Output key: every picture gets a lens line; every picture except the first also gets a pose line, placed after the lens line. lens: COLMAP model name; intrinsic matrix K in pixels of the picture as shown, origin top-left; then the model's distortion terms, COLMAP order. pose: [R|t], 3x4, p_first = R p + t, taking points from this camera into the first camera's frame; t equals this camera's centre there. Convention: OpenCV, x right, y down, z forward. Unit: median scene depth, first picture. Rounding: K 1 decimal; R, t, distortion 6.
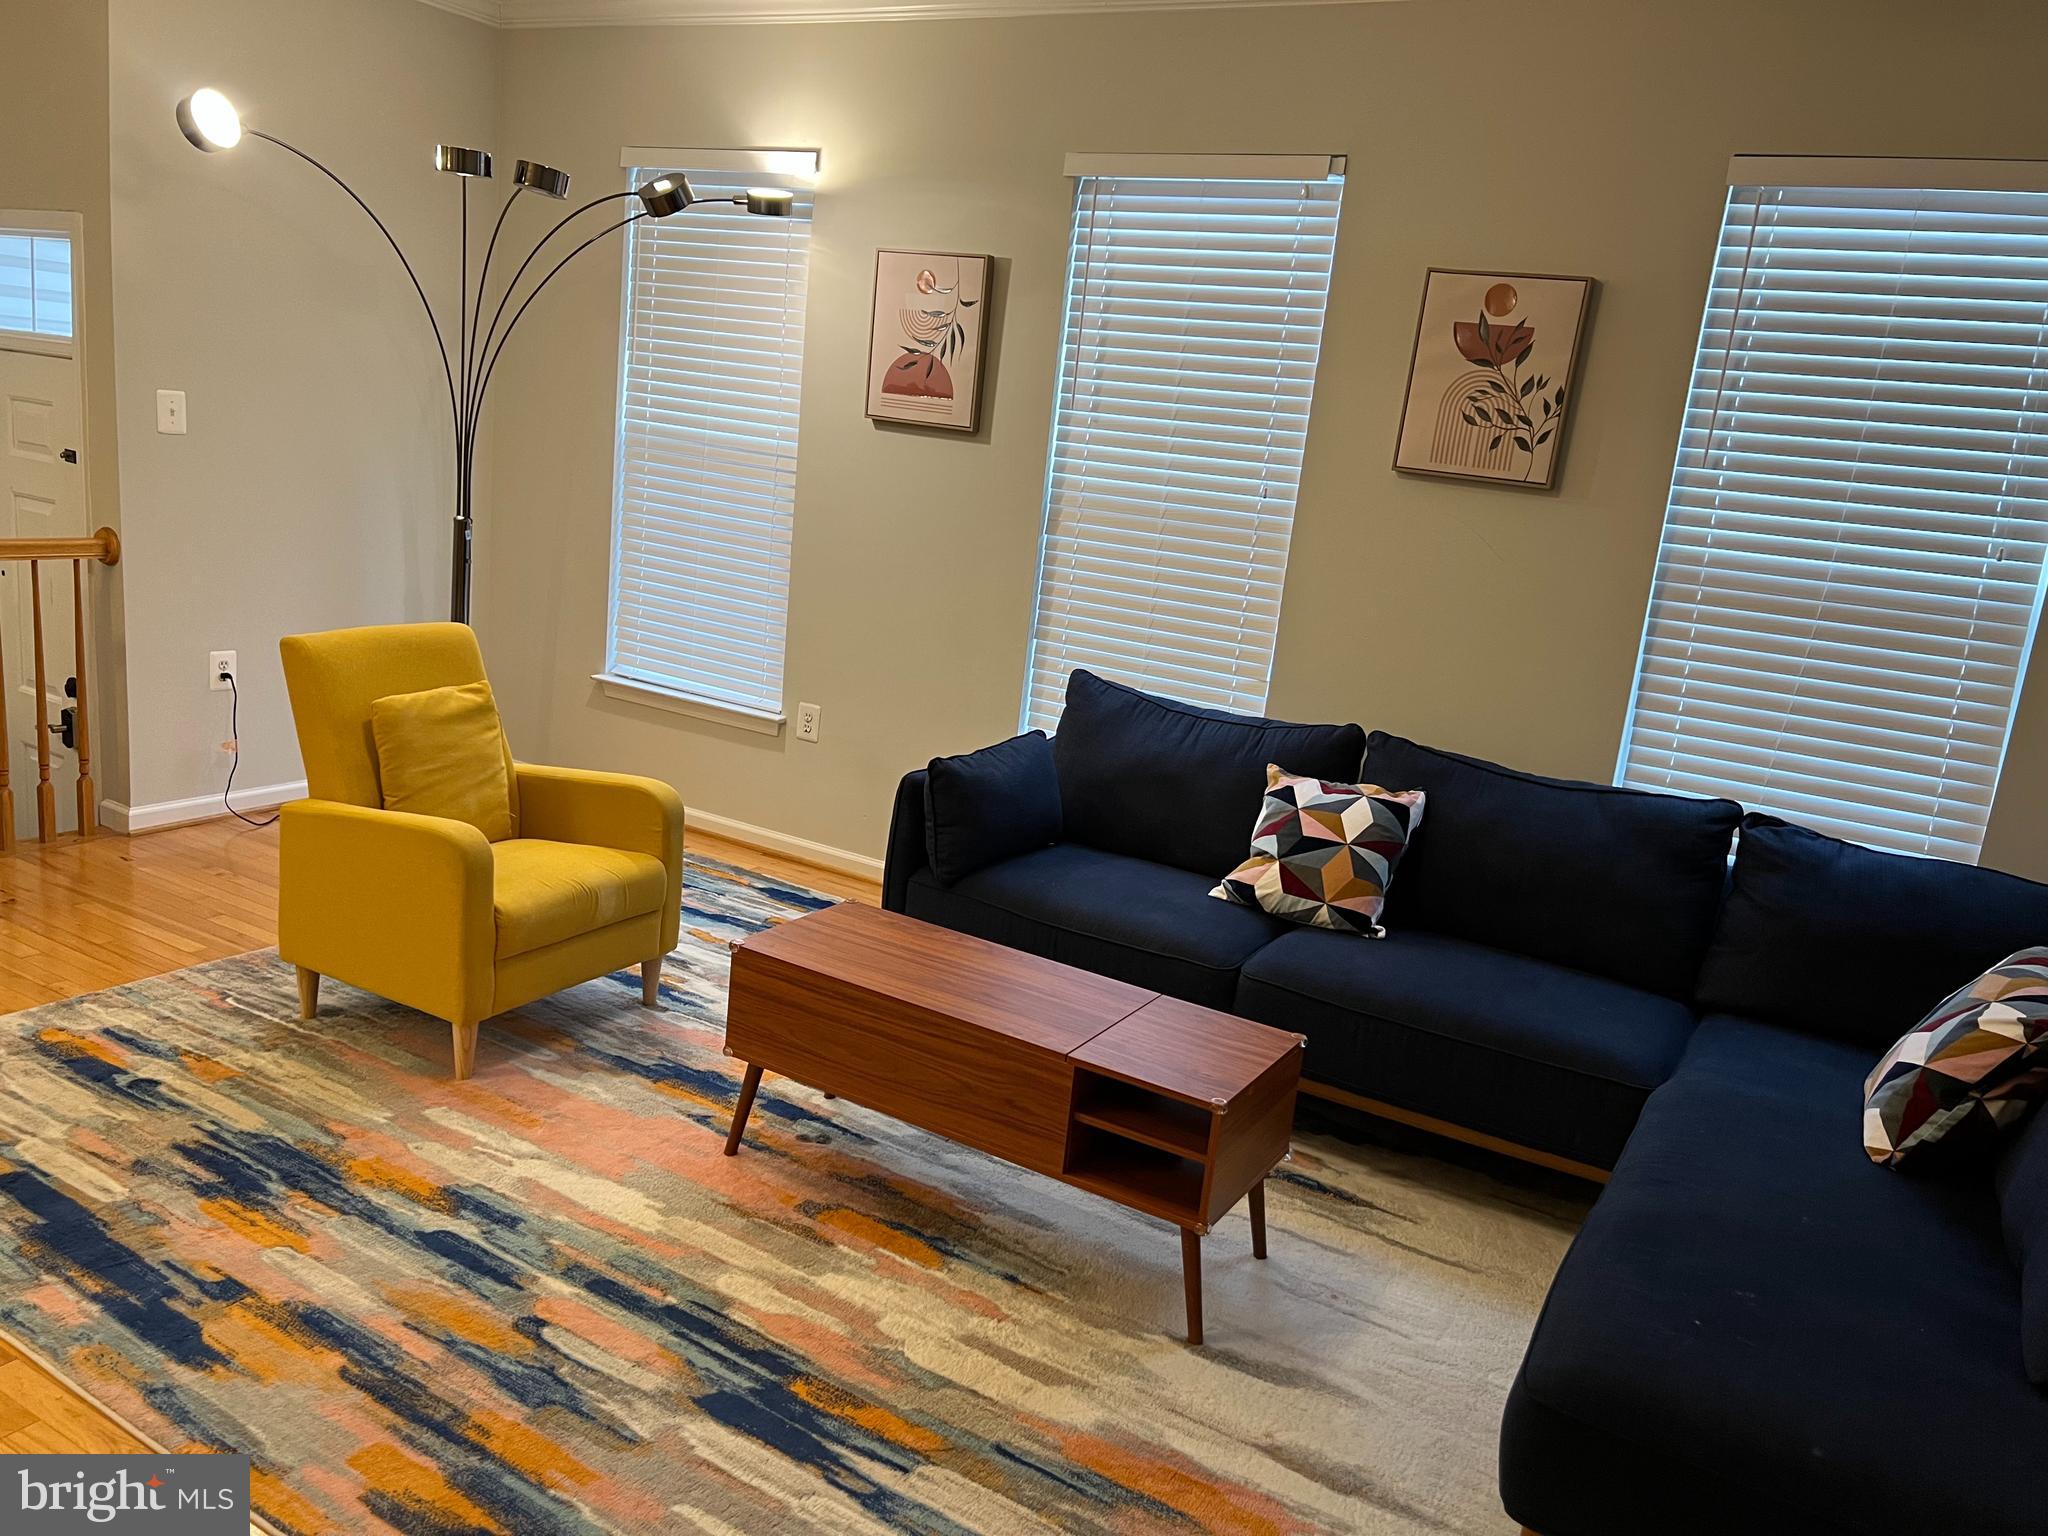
lens RADIAL K [[1532.7, 0, 1018.9], [0, 1532.7, 775.1], [0, 0, 1]] dist [0.075359, -0.088275]
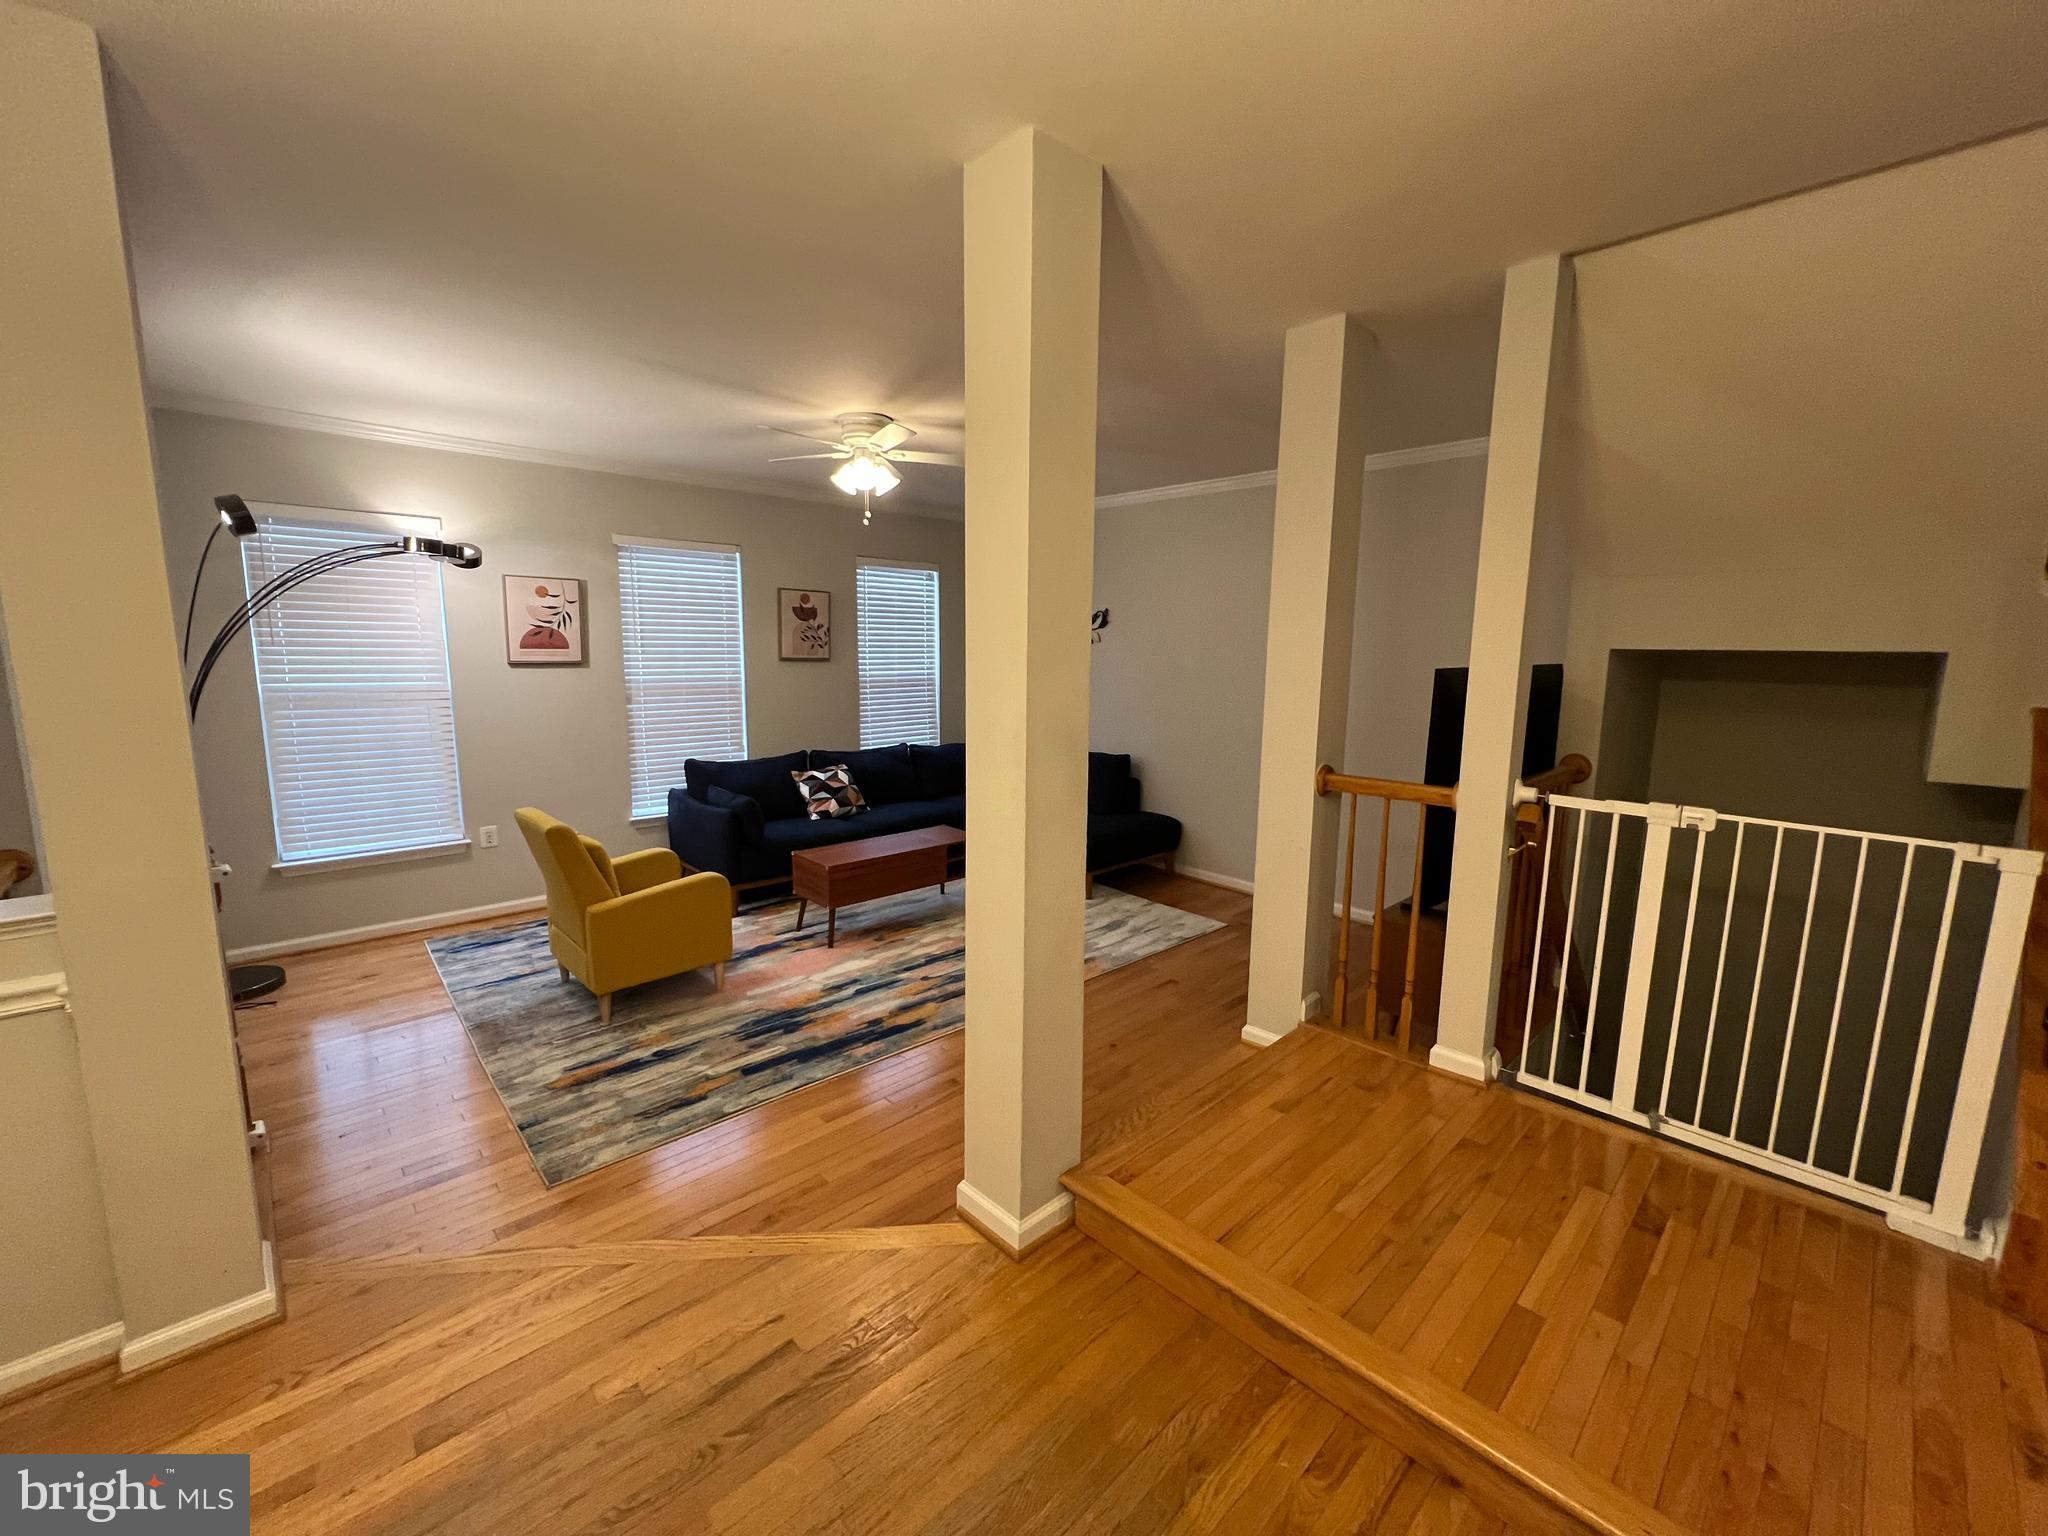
lens RADIAL K [[821.0, 0, 1022.1], [0, 821.0, 758.6], [0, 0, 1]] dist [-0.002671, 0.001127]
pose [[0.280087, -0.231219, 0.931713, -1.094639], [0.231695, 0.958149, 0.168128, -0.182758], [-0.931595, 0.168782, 0.321937, 0.165660]]
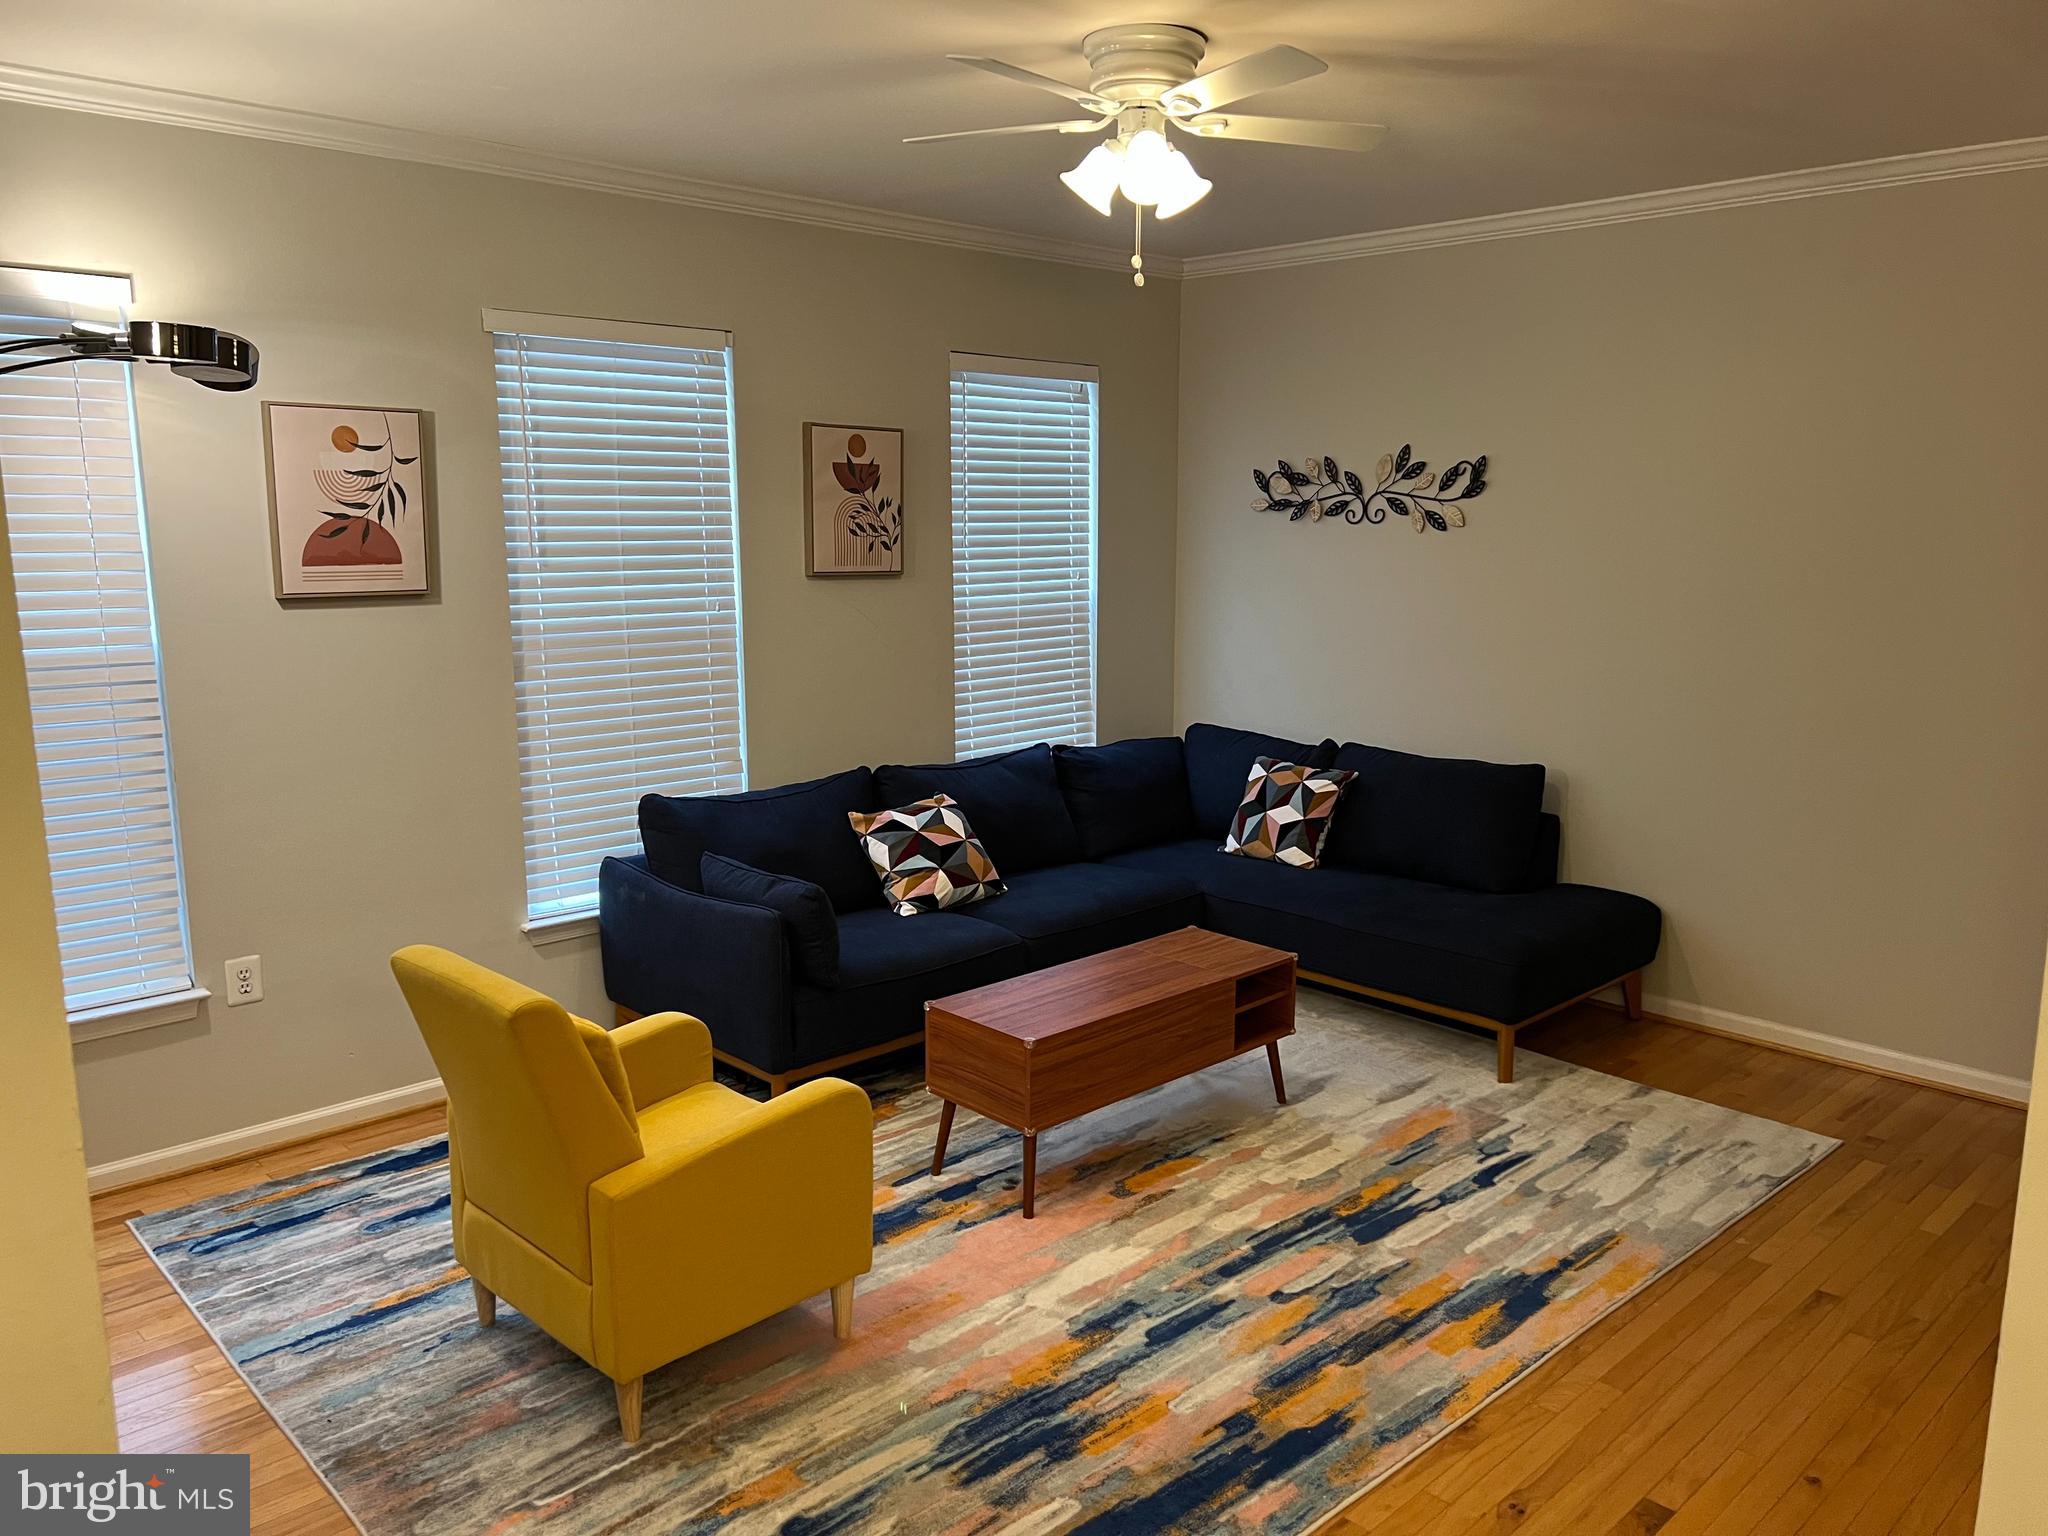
lens RADIAL K [[1532.7, 0, 1031.6], [0, 1532.7, 770.9], [0, 0, 1]] dist [0.075359, -0.088275]
pose [[0.265284, -0.264478, 0.927187, -1.003192], [0.242173, 0.949092, 0.201437, -0.269867], [-0.933261, 0.171101, 0.315828, 0.467722]]
